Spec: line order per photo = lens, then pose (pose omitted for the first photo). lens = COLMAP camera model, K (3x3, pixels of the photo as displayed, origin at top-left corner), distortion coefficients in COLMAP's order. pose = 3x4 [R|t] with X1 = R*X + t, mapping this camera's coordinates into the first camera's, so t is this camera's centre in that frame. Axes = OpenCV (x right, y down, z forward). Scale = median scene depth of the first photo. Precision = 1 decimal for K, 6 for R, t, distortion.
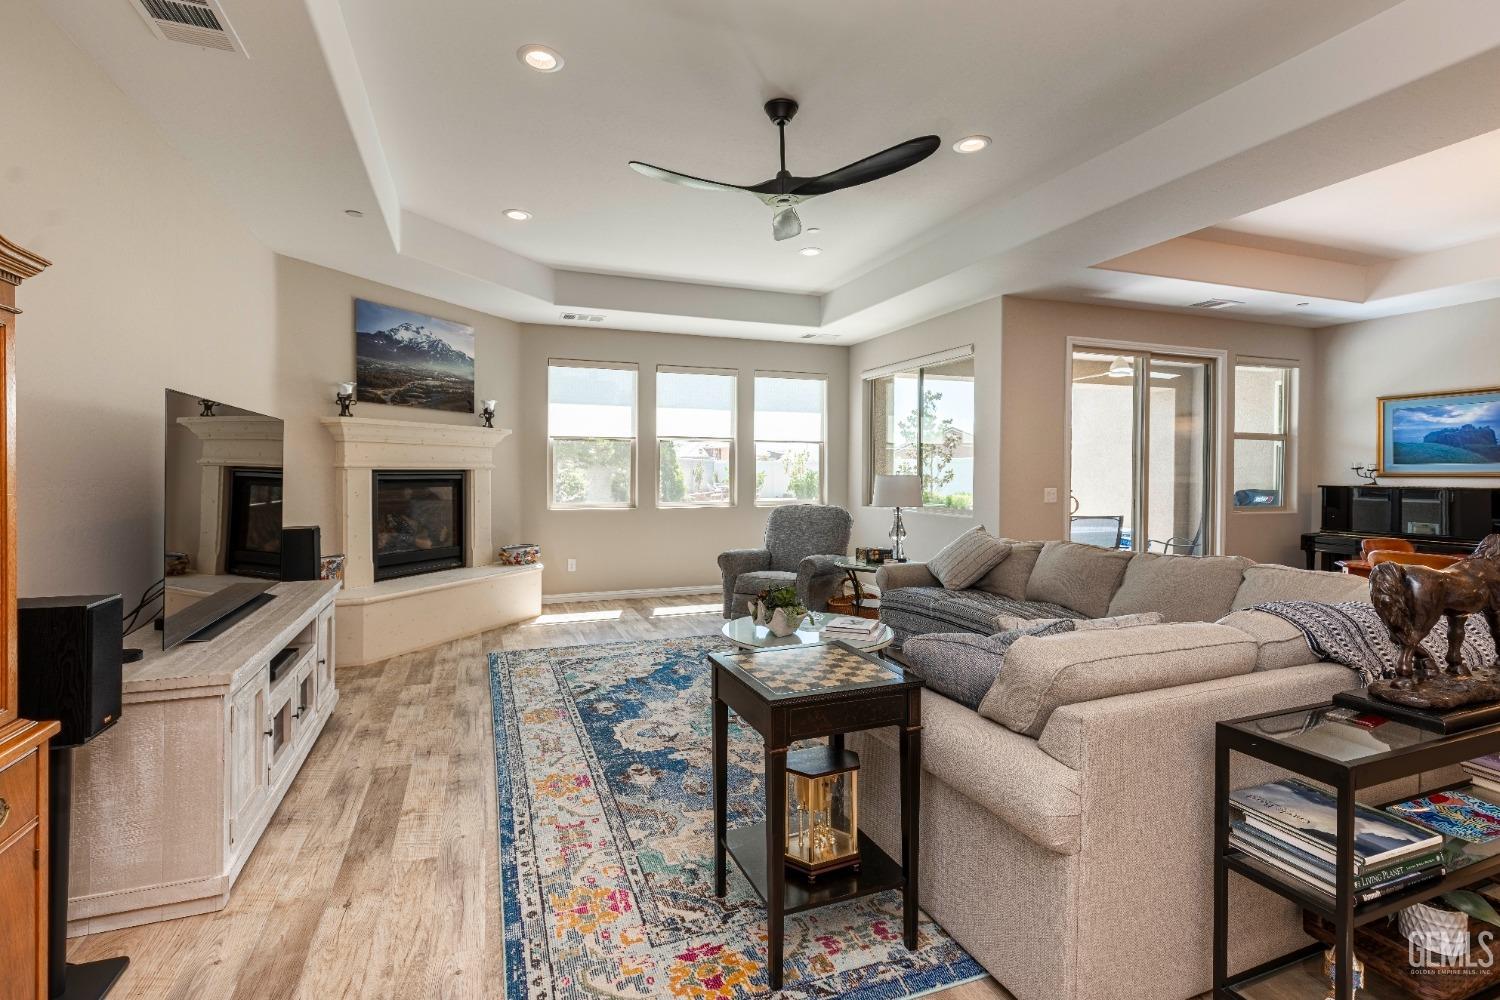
lens RADIAL K [[693.8, 0, 783.0], [0, 693.8, 481.4], [0, 0, 1]] dist [0.005263, -0.000714]
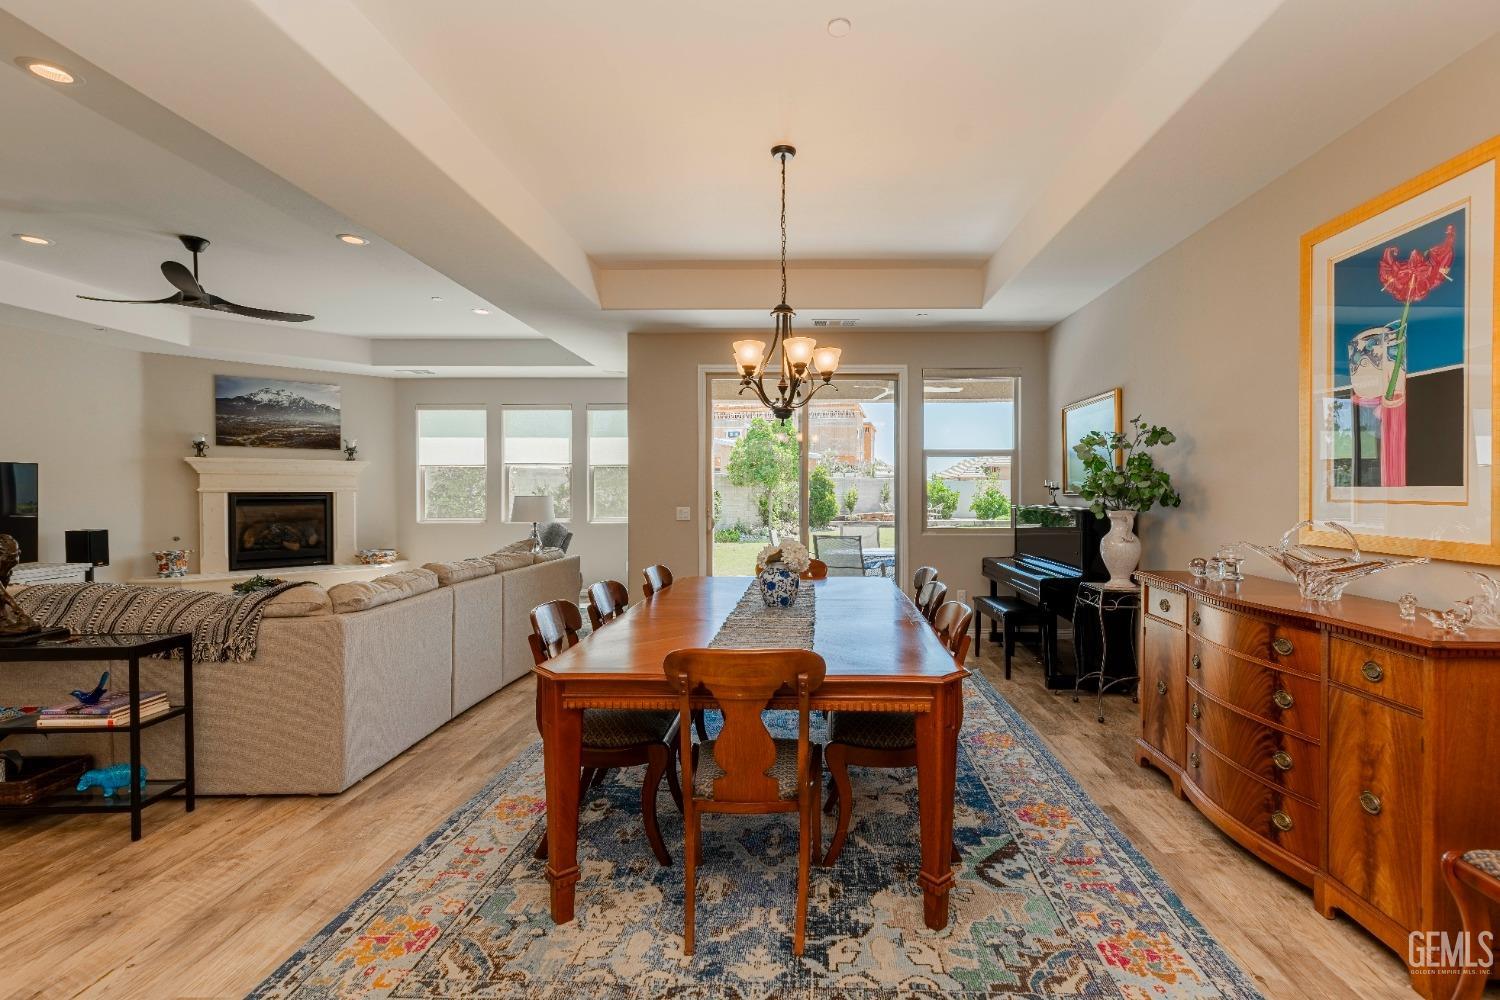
lens RADIAL K [[693.8, 0, 806.4], [0, 693.8, 496.4], [0, 0, 1]] dist [0.005263, -0.000714]
pose [[0.914511, -0.001044, -0.404560, 0.909359], [-0.001707, 0.999978, -0.006438, -0.001257], [0.404558, 0.006578, 0.914489, 0.132348]]
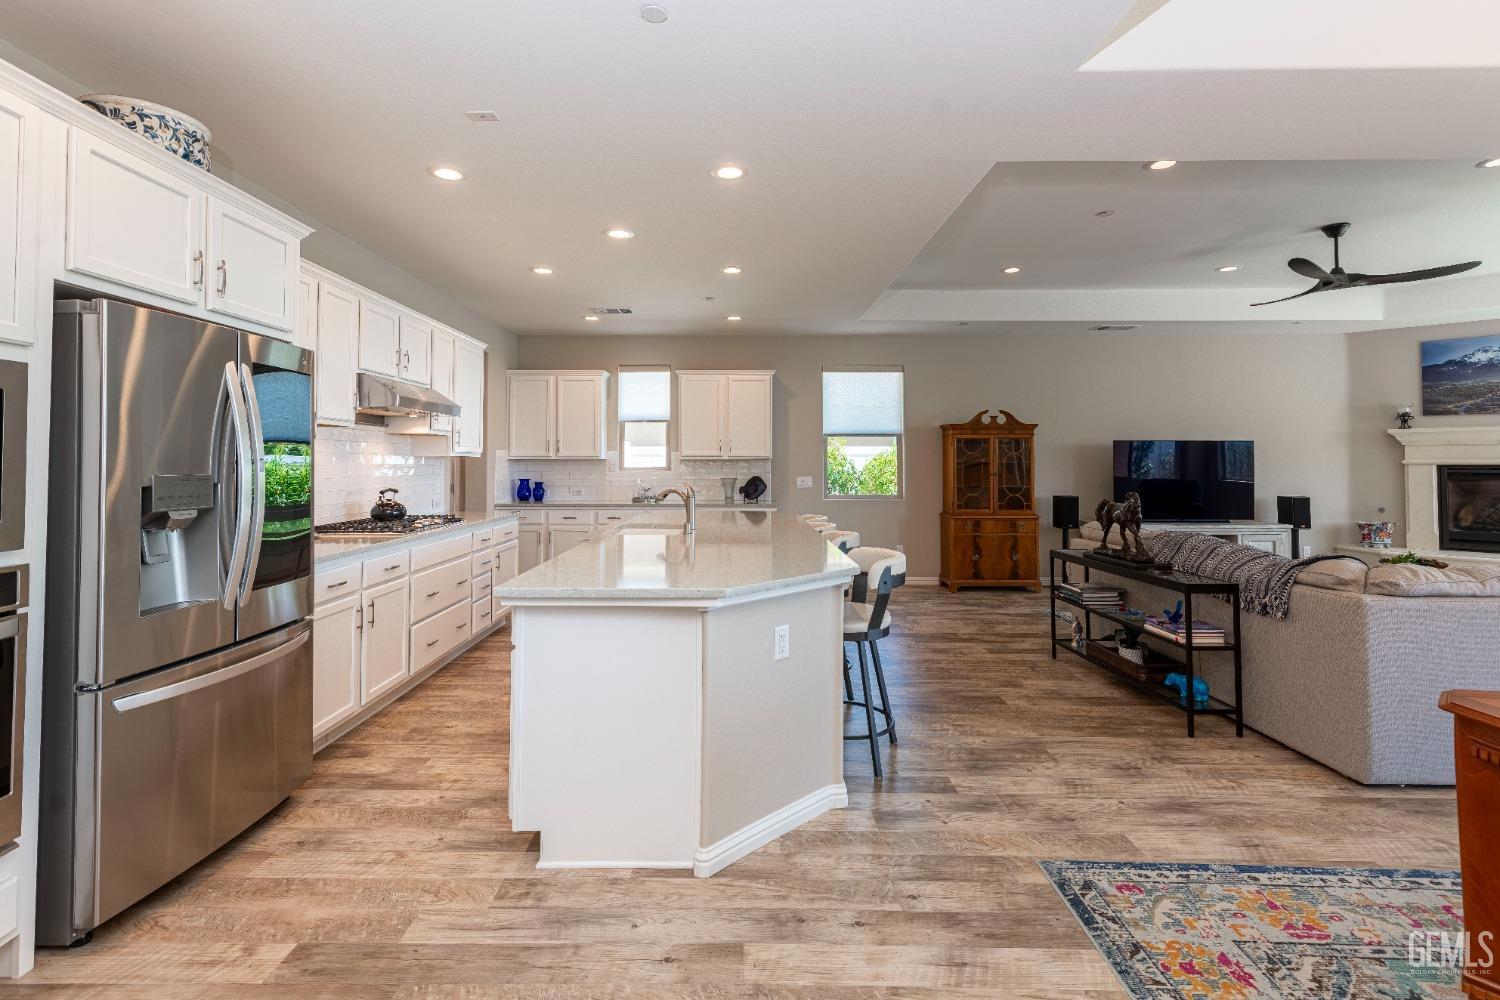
lens RADIAL K [[693.8, 0, 722.2], [0, 693.8, 446.7], [0, 0, 1]] dist [0.005263, -0.000714]
pose [[-0.420541, -0.024542, -0.906942, 1.013928], [-0.016139, 0.999678, -0.019568, -0.002928], [0.907130, 0.006408, -0.420802, 0.254487]]
